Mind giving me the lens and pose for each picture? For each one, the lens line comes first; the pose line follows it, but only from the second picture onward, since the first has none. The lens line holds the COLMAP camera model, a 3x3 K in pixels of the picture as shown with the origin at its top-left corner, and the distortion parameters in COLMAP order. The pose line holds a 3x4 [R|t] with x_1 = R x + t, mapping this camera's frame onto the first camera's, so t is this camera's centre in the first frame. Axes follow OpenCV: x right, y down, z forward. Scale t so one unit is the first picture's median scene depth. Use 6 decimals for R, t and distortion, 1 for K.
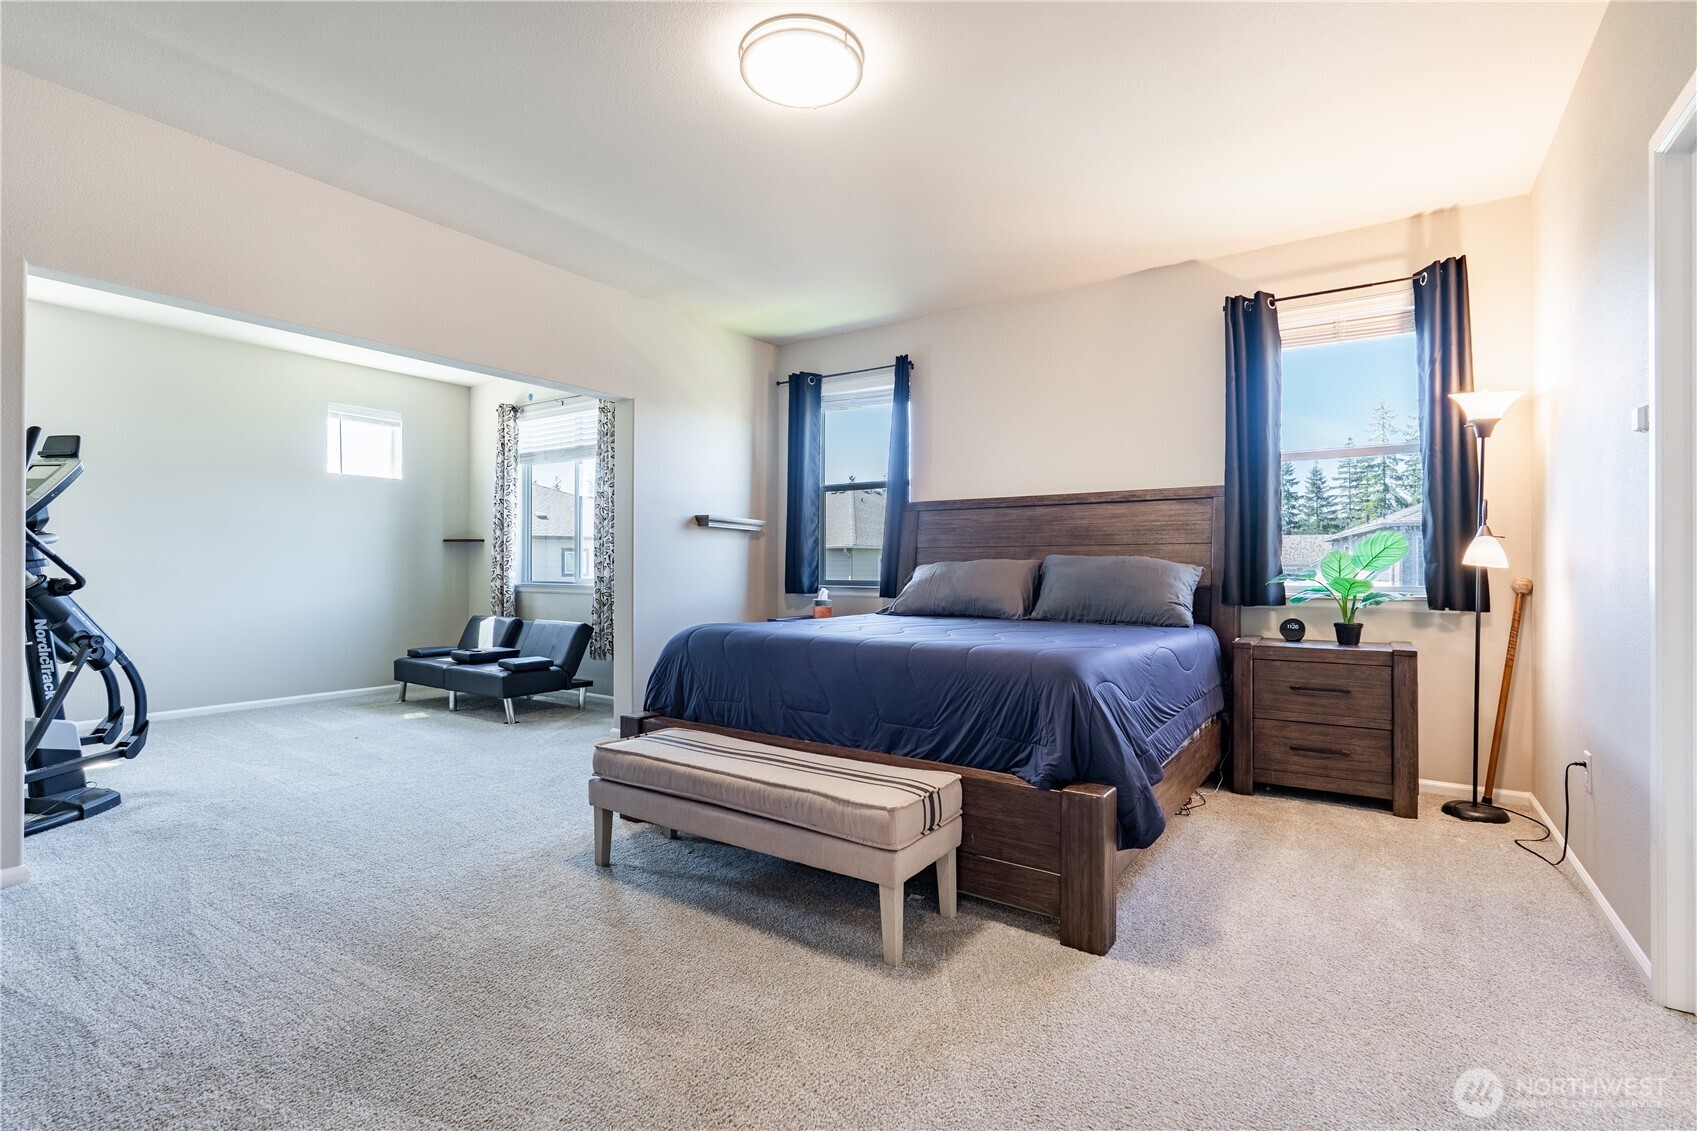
lens RADIAL K [[771.5, 0, 848.5], [0, 771.5, 565.5], [0, 0, 1]] dist [0.000682, 0.001258]
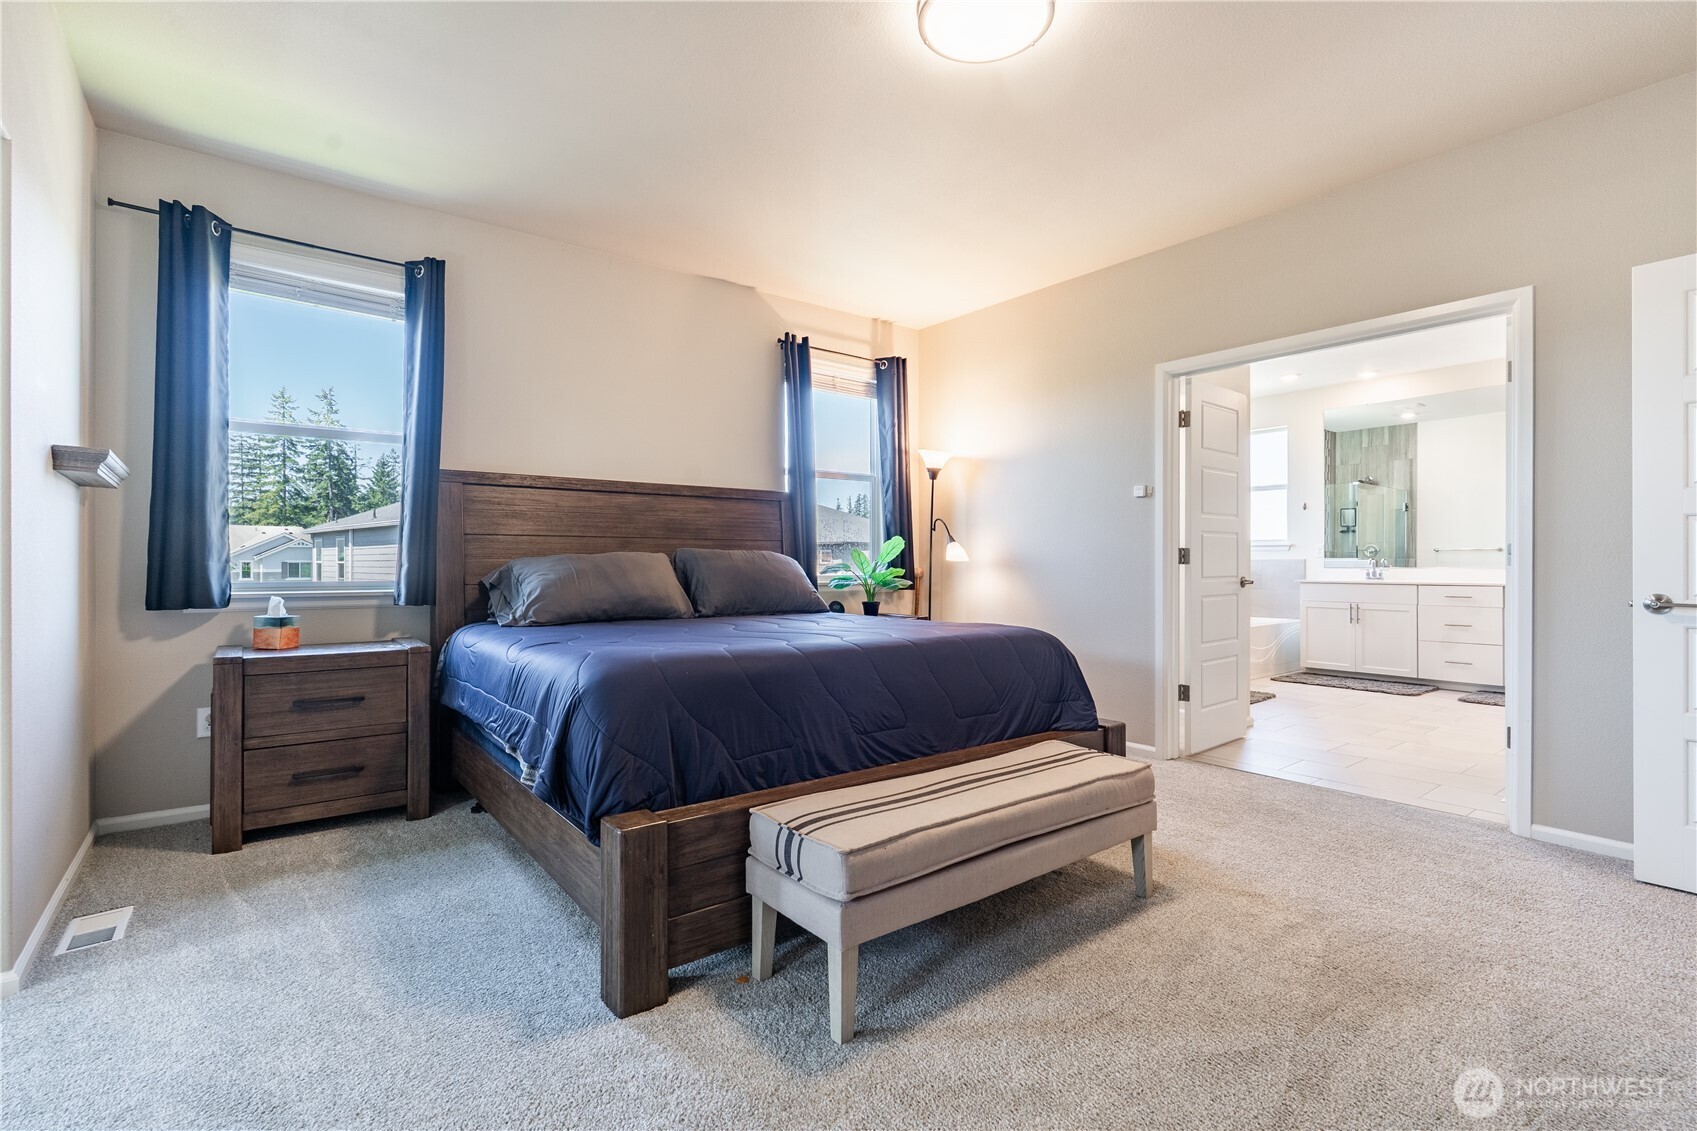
lens RADIAL K [[782.7, 0, 847.2], [0, 782.7, 559.7], [0, 0, 1]] dist [0.001048, 0.000786]
pose [[0.307967, -0.000509, 0.951397, -0.532351], [-0.000208, 1.000000, 0.000603, 0.000014], [-0.951397, -0.000384, 0.307966, 0.463820]]
